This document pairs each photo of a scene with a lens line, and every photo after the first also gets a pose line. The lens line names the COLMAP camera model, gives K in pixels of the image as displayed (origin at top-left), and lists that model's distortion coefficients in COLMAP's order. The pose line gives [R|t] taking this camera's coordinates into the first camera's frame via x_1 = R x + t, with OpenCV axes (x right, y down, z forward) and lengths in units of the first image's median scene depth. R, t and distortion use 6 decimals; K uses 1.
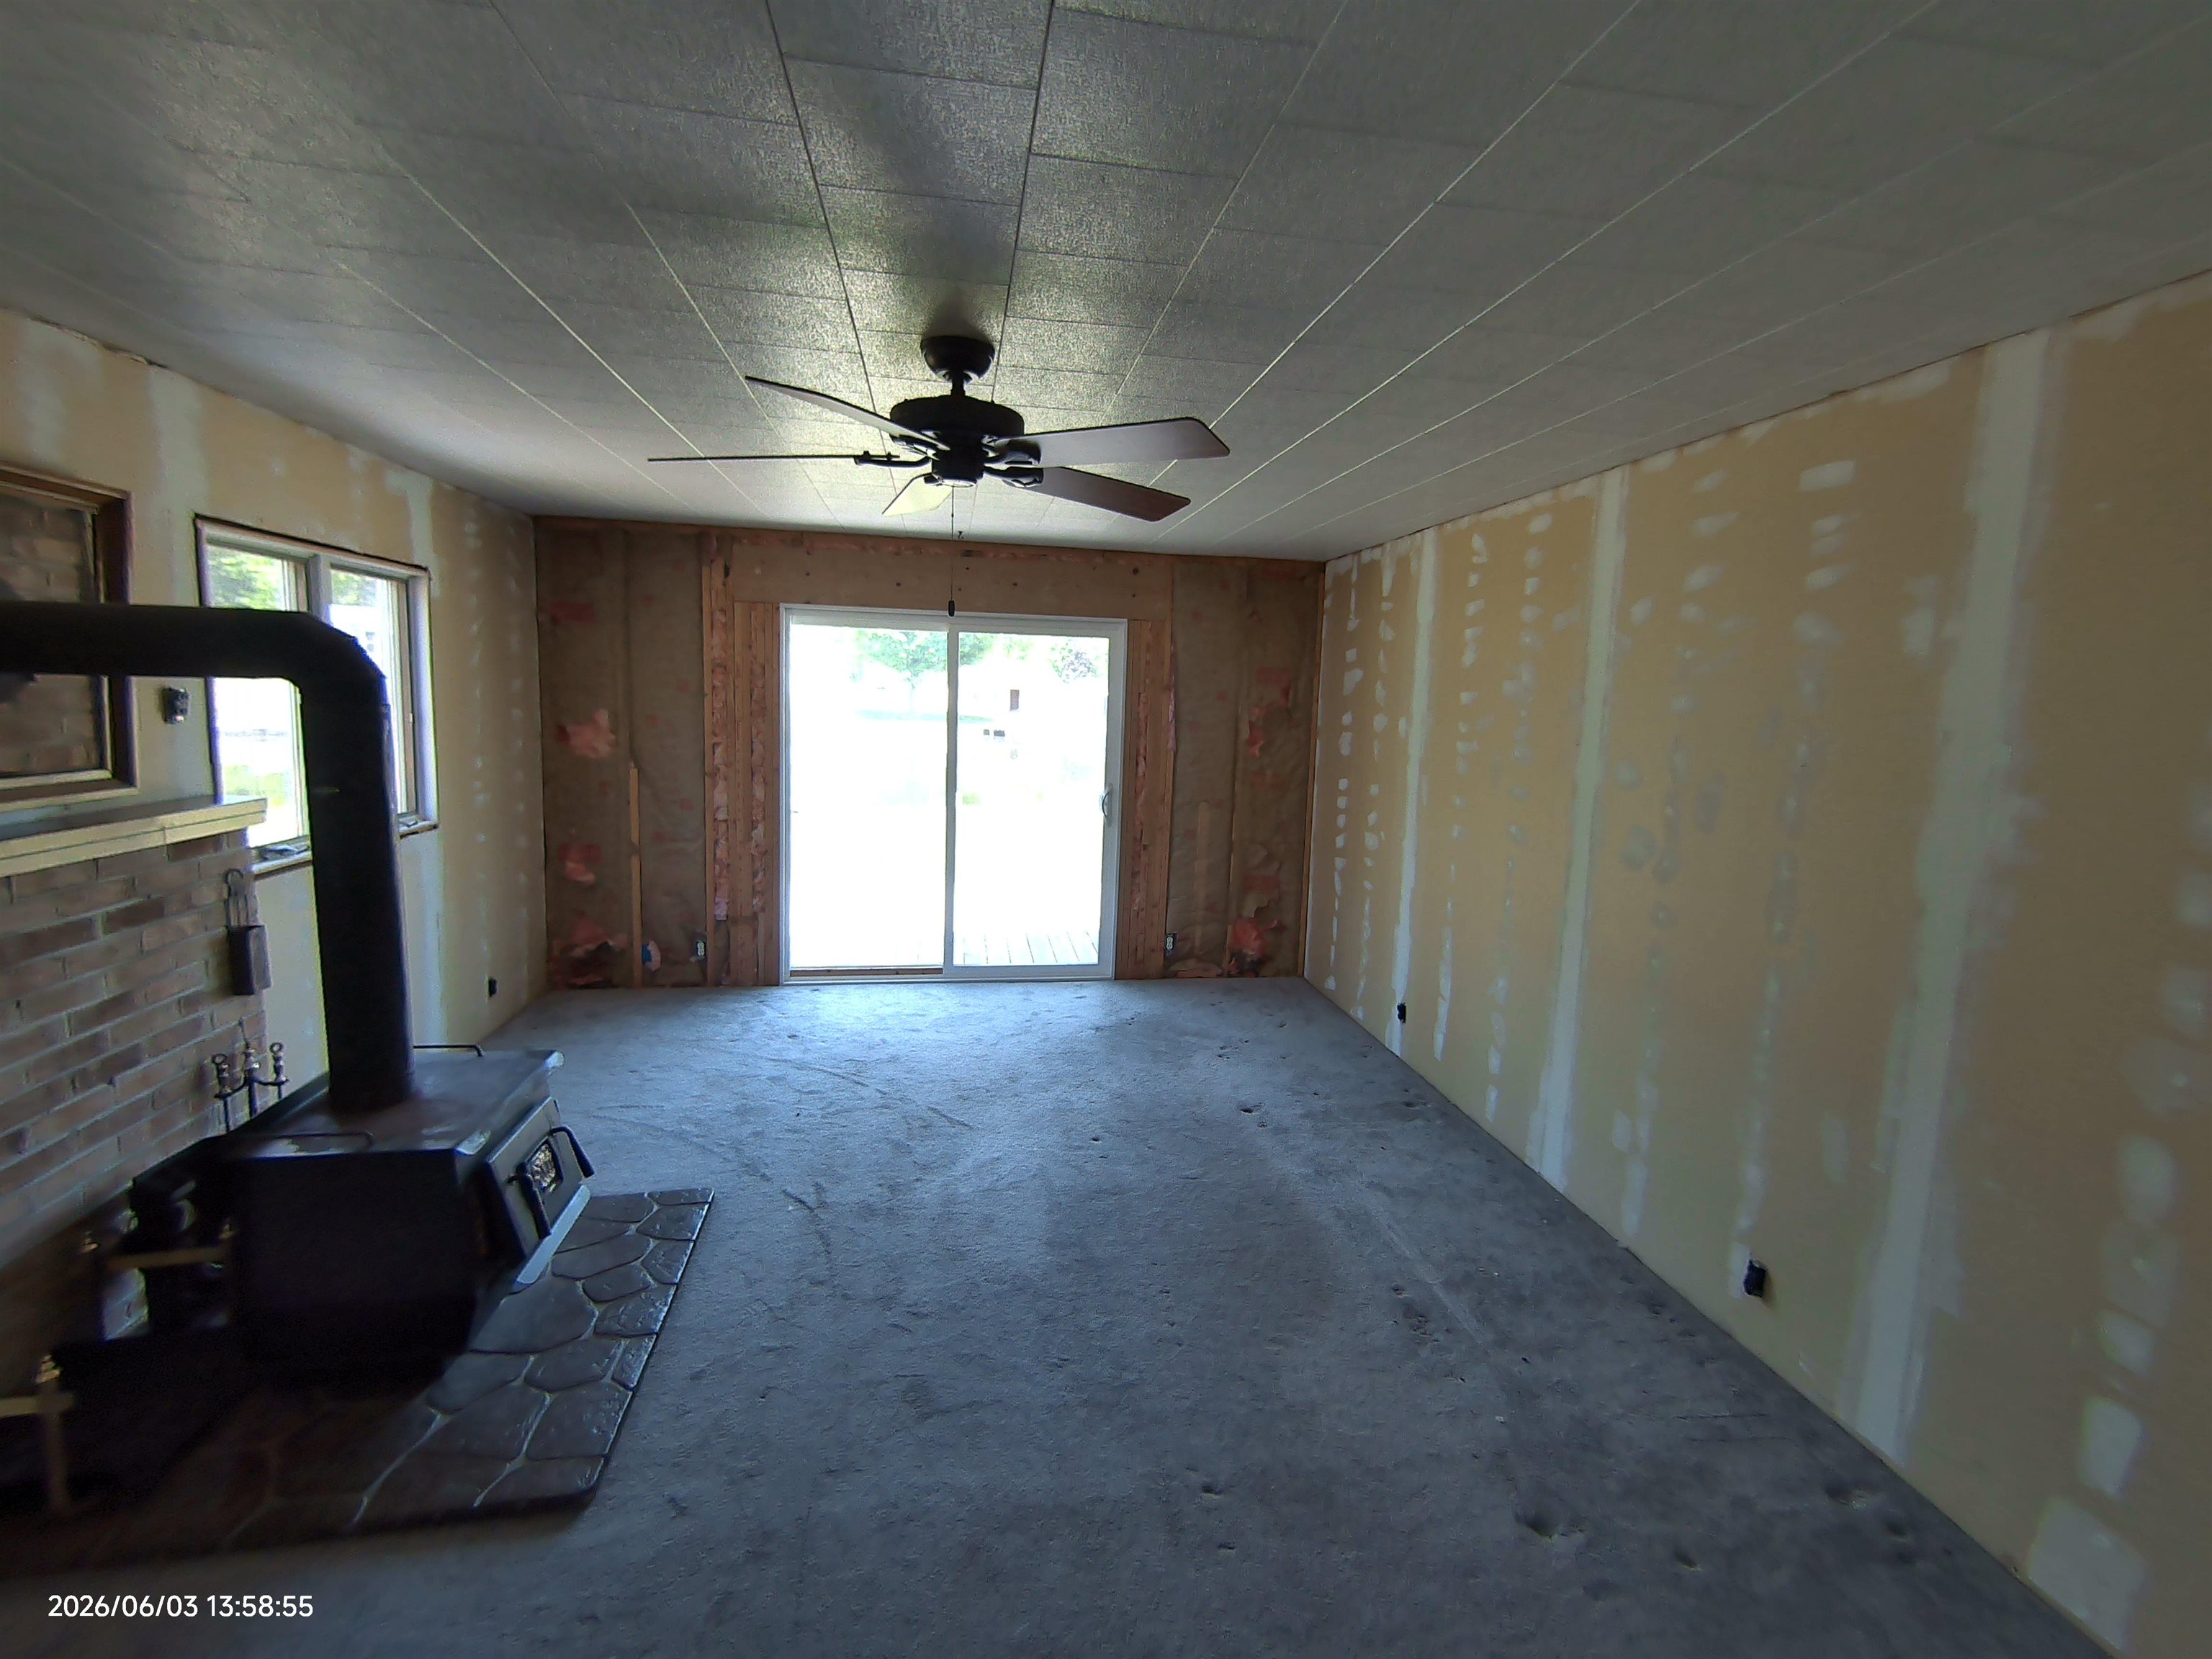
lens RADIAL K [[986.1, 0, 1120.7], [0, 986.1, 802.1], [0, 0, 1]] dist [0.001926, -0.000049]
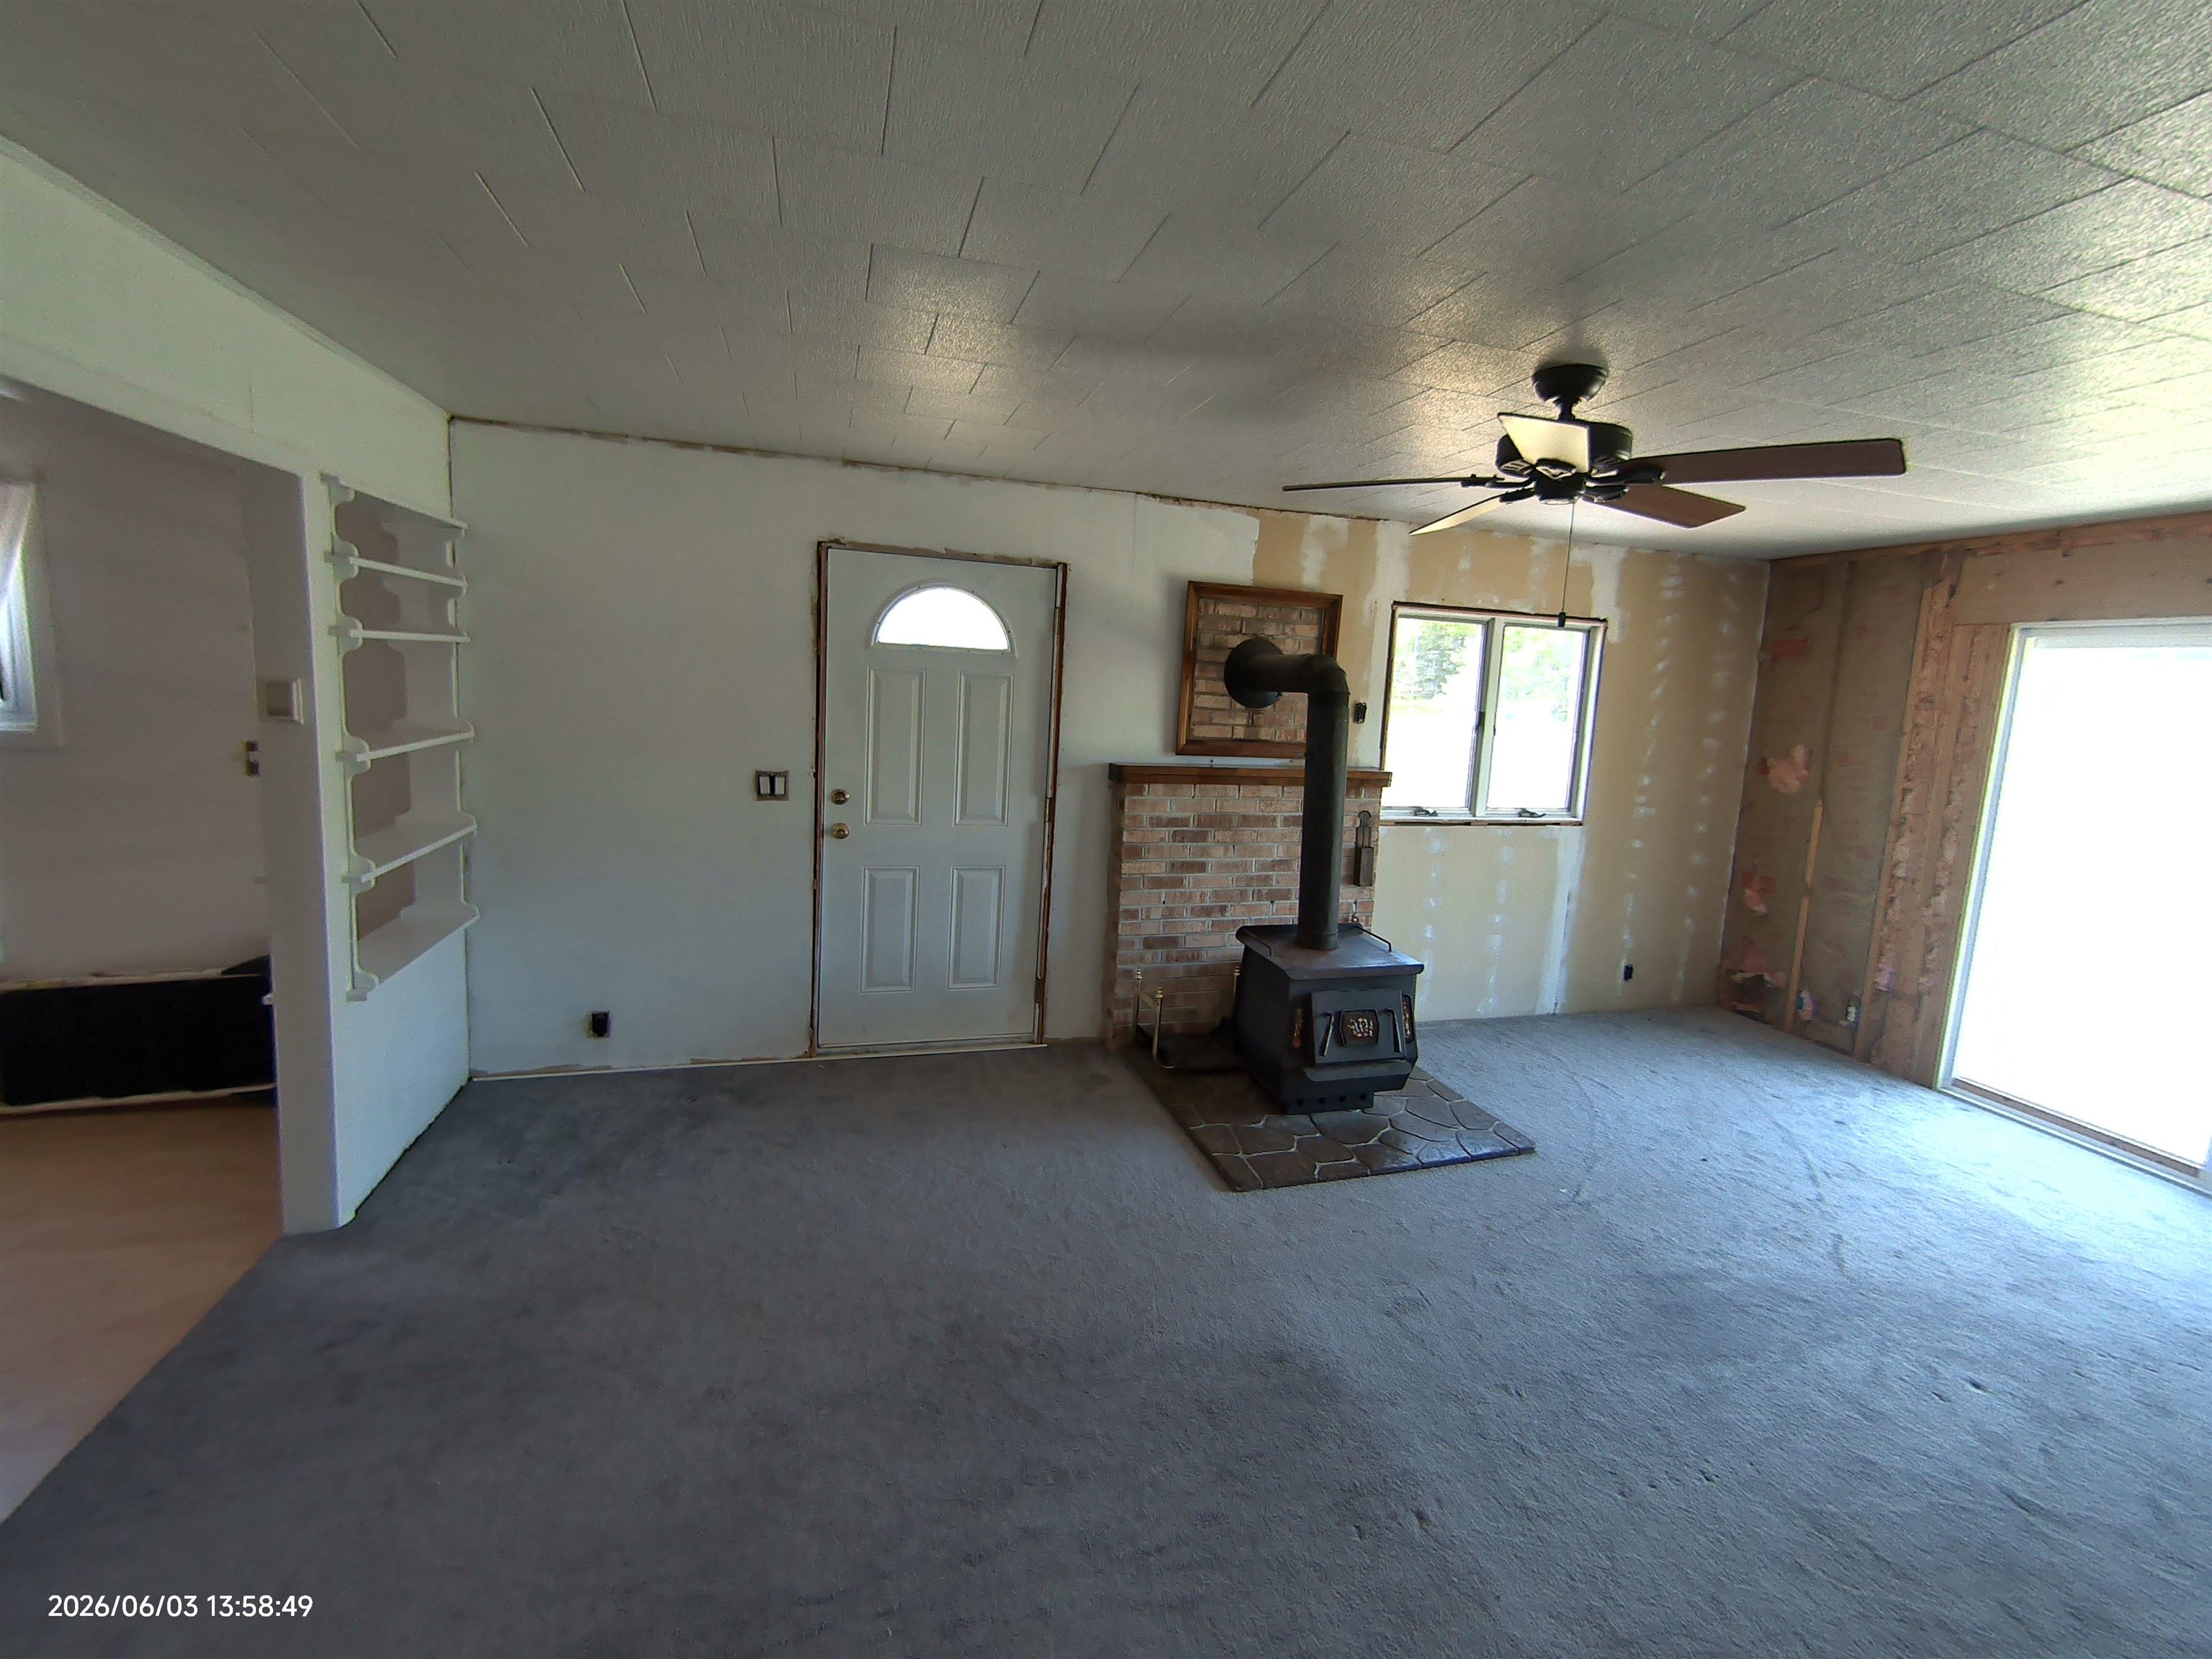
lens RADIAL K [[976.2, 0, 1101.1], [0, 976.2, 803.4], [0, 0, 1]] dist [0.002443, 0.000643]
pose [[0.097248, 0.098752, -0.990349, 0.464542], [-0.158580, 0.983890, 0.082536, -0.006522], [0.982545, 0.149023, 0.111341, 0.246400]]
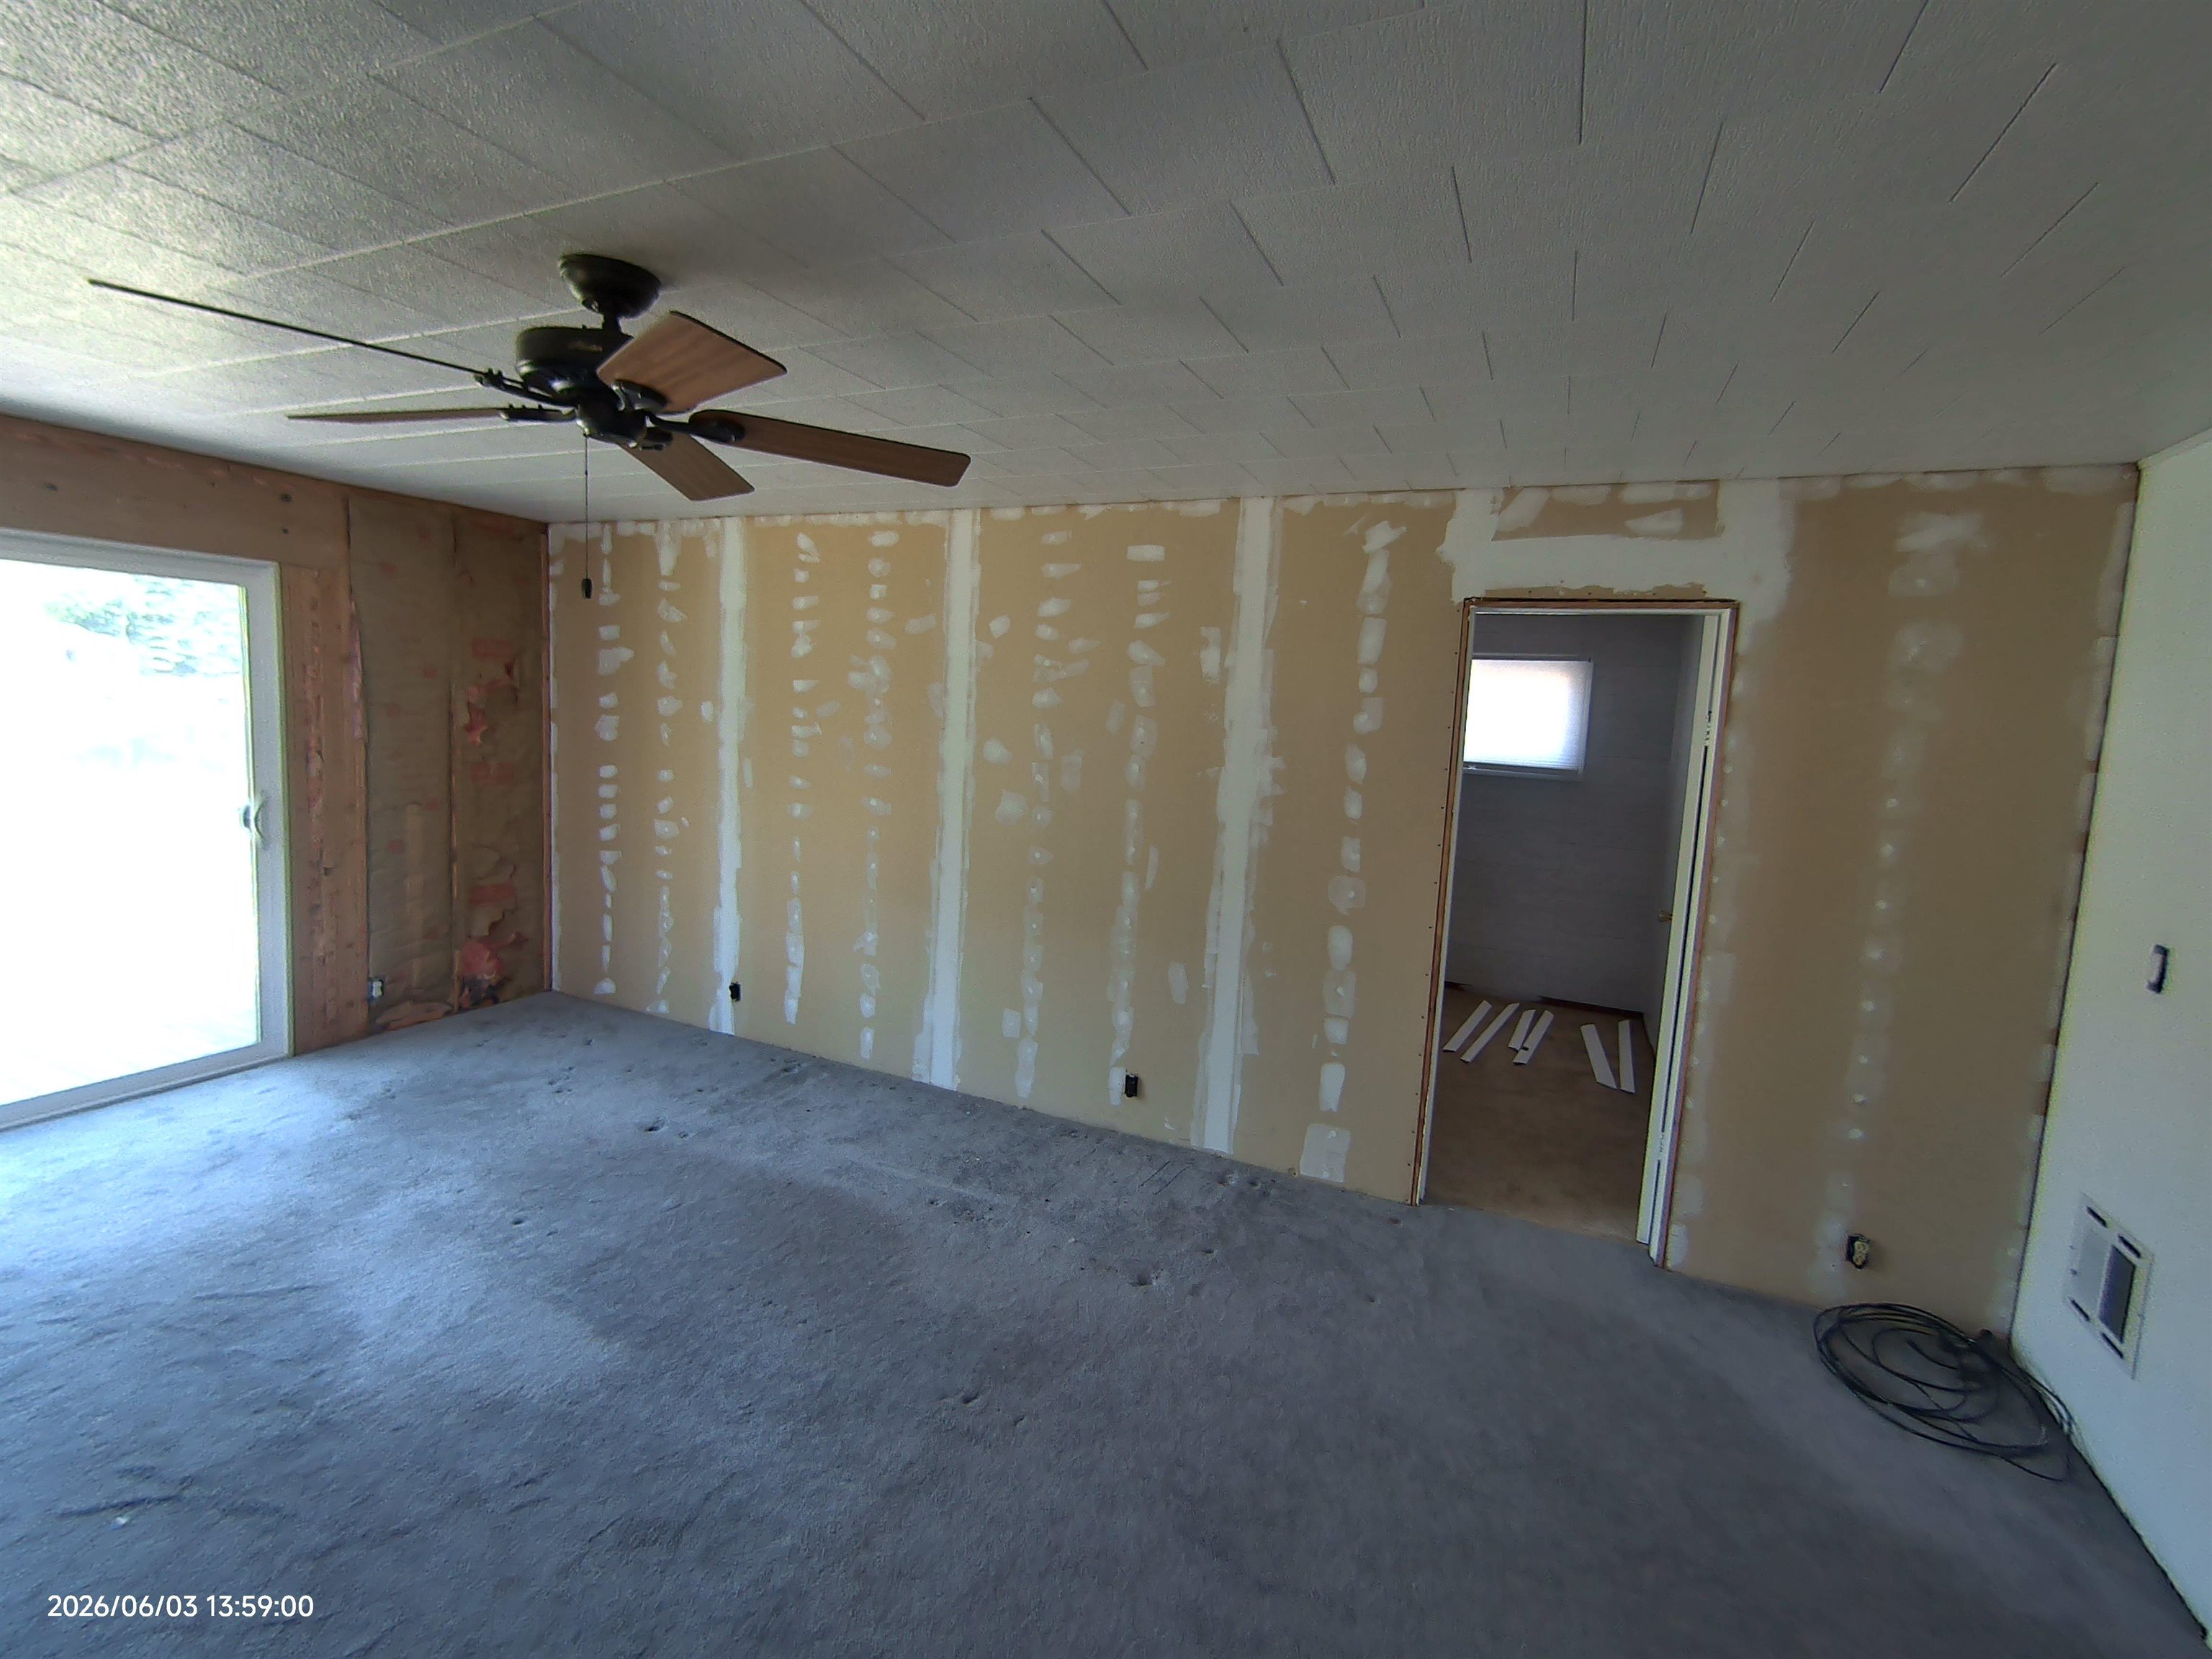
lens RADIAL K [[986.1, 0, 1120.7], [0, 986.1, 802.1], [0, 0, 1]] dist [0.001926, -0.000049]
pose [[0.556979, -0.087477, 0.825907, -0.340512], [0.058767, 0.996096, 0.065871, -0.027649], [-0.828445, 0.011847, 0.559945, 0.102084]]
